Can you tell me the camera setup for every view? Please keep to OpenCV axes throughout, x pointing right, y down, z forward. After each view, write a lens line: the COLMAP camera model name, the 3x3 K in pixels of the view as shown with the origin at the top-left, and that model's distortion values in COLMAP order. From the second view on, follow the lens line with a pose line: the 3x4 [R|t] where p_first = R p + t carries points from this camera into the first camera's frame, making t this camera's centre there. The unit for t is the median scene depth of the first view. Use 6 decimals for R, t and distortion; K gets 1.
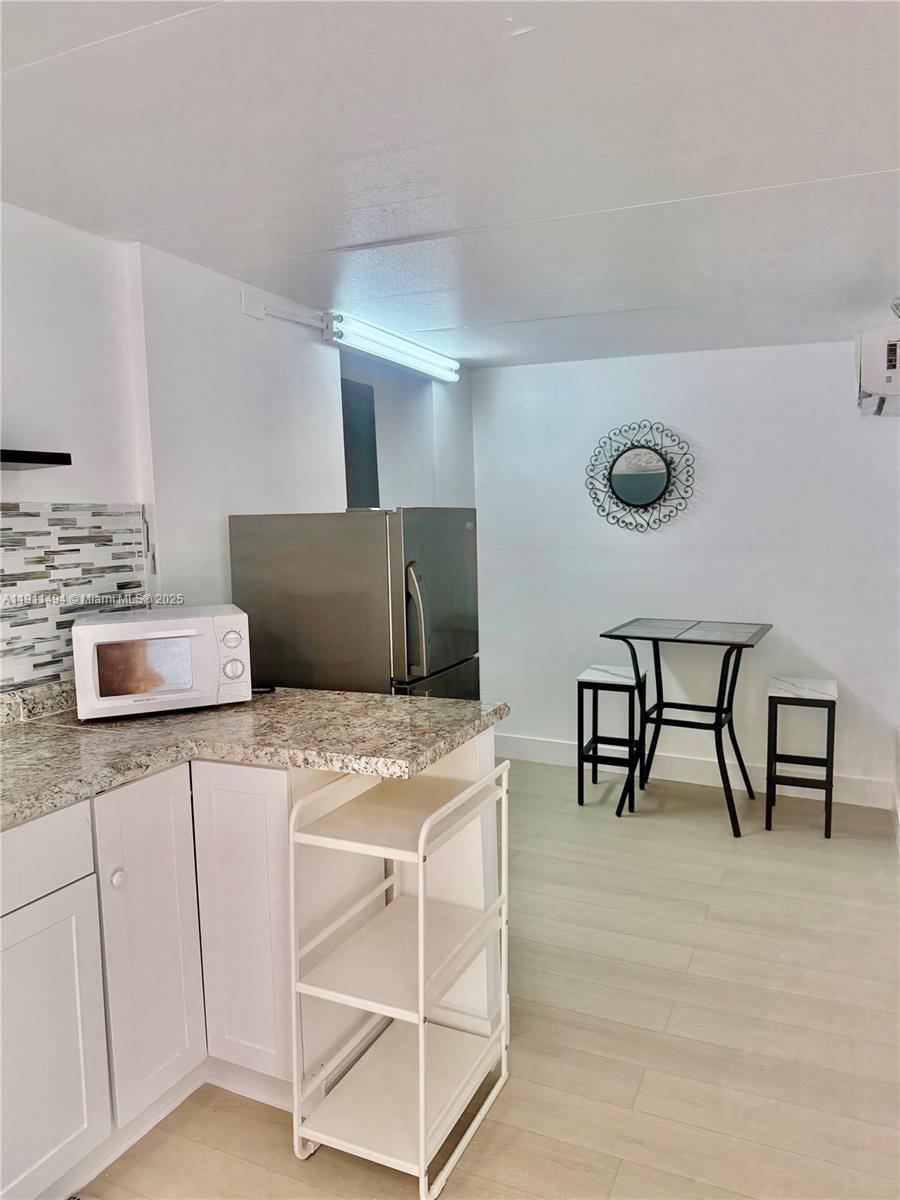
lens RADIAL K [[843.6, 0, 445.9], [0, 843.6, 594.2], [0, 0, 1]] dist [0.069935, -0.106811]
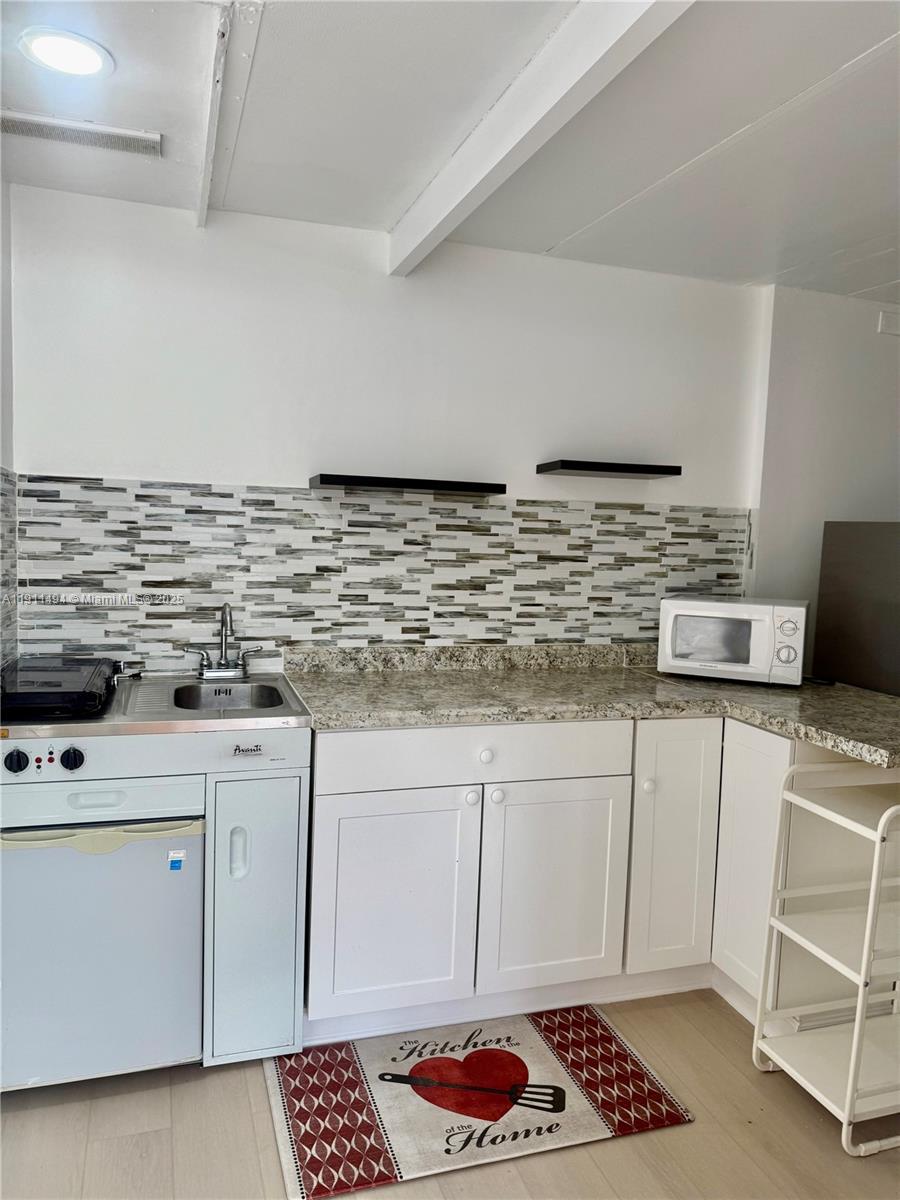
lens RADIAL K [[843.6, 0, 457.2], [0, 843.6, 611.3], [0, 0, 1]] dist [0.069935, -0.106811]
pose [[0.695194, 0.122590, -0.708291, 0.223370], [-0.117407, 0.991483, 0.056368, 0.016405], [0.709169, 0.043972, 0.703666, -0.112712]]
